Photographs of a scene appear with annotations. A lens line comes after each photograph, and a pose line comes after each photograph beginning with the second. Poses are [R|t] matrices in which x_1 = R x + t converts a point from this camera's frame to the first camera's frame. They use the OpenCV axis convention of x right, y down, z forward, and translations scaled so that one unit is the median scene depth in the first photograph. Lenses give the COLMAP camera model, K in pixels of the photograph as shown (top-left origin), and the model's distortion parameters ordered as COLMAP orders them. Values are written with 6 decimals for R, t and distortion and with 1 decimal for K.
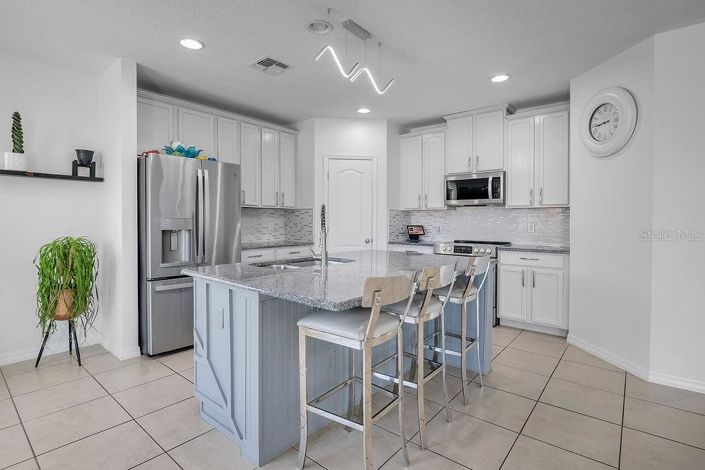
lens RADIAL K [[346.5, 0, 332.3], [0, 346.5, 227.0], [0, 0, 1]] dist [-0.014662, 0.000135]
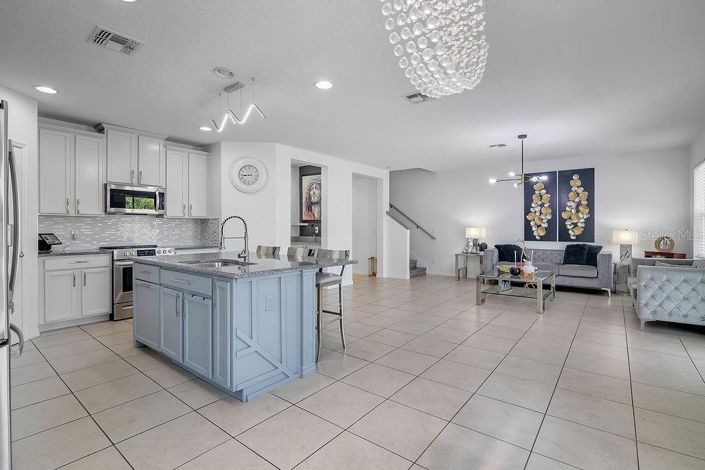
lens RADIAL K [[332.1, 0, 358.1], [0, 332.1, 230.3], [0, 0, 1]] dist [-0.010586, 0.000363]
pose [[-0.063174, -0.015416, 0.997883, -0.938176], [0.019216, 0.999677, 0.016660, -0.017793], [-0.997818, 0.020227, -0.062858, 0.459412]]
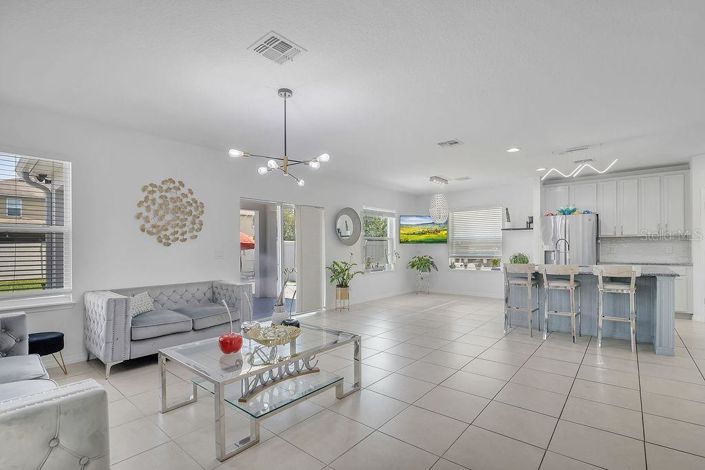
lens RADIAL K [[332.1, 0, 357.1], [0, 332.1, 249.6], [0, 0, 1]] dist [-0.010586, 0.000363]
pose [[0.031417, 0.000661, -0.999506, 1.429392], [-0.011076, 0.999939, 0.000313, 0.011250], [0.999445, 0.011060, 0.031422, -0.226652]]
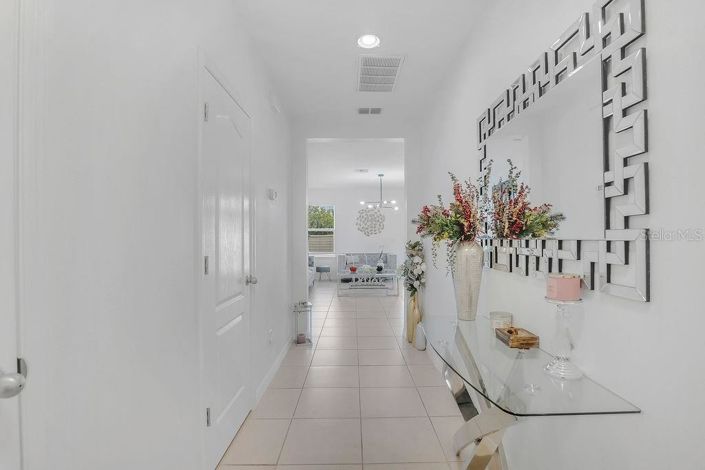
lens RADIAL K [[332.1, 0, 353.7], [0, 332.1, 234.2], [0, 0, 1]] dist [-0.010586, 0.000363]
pose [[-0.750098, -0.014579, -0.661166, 2.135766], [-0.022833, 0.999732, 0.003860, -0.019527], [0.660932, 0.017992, -0.750230, 1.159789]]
